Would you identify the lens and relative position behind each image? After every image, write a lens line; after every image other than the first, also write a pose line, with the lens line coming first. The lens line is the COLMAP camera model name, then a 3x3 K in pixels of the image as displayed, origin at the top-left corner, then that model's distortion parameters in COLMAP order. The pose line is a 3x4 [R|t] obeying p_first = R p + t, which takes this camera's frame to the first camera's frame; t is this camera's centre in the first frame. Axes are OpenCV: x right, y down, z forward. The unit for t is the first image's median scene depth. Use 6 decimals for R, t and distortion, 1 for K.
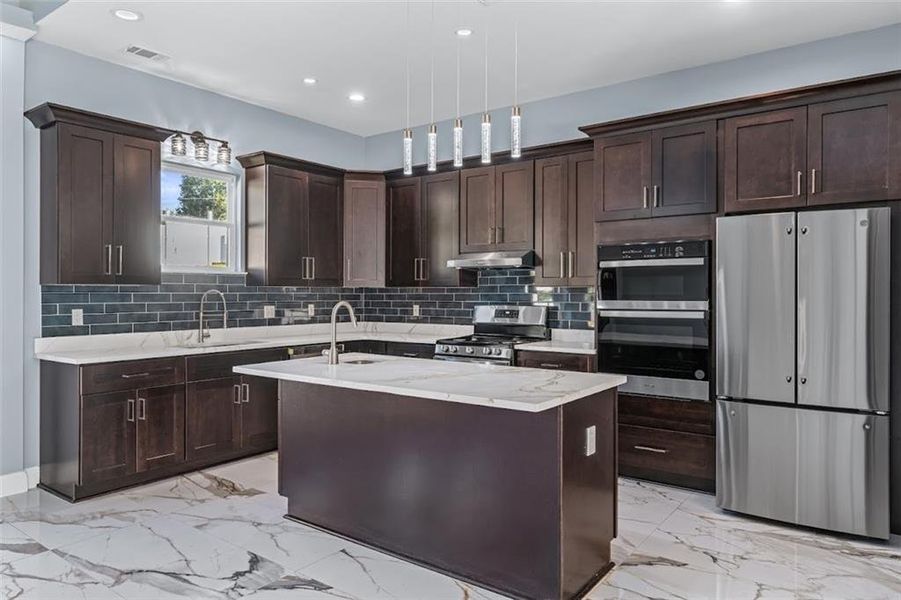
lens RADIAL K [[593.5, 0, 450.5], [0, 593.5, 300.0], [0, 0, 1]] dist [0.004895, 0.001990]
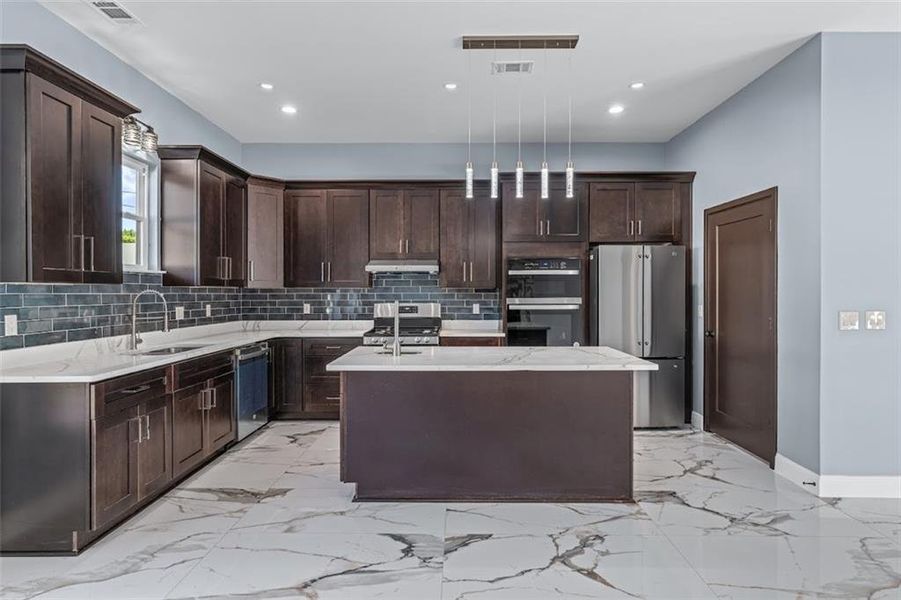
lens RADIAL K [[483.1, 0, 450.5], [0, 483.1, 300.0], [0, 0, 1]] dist [0.001420, 0.000395]
pose [[0.808677, -0.010392, 0.588161, -0.520239], [0.008338, 0.999946, 0.006203, -0.002768], [-0.588193, -0.000112, 0.808720, 0.151712]]
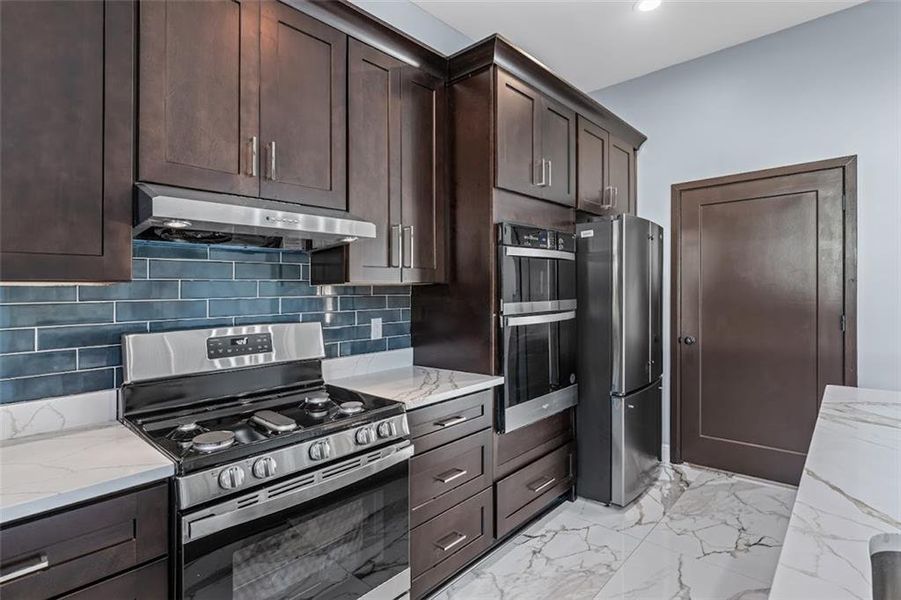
lens RADIAL K [[454.9, 0, 450.5], [0, 454.9, 300.0], [0, 0, 1]] dist [0.003281, 0.000501]
pose [[0.104306, -0.015435, 0.994425, -0.270570], [0.032586, 0.999396, 0.012094, -0.010972], [-0.994011, 0.031143, 0.104746, 0.984620]]
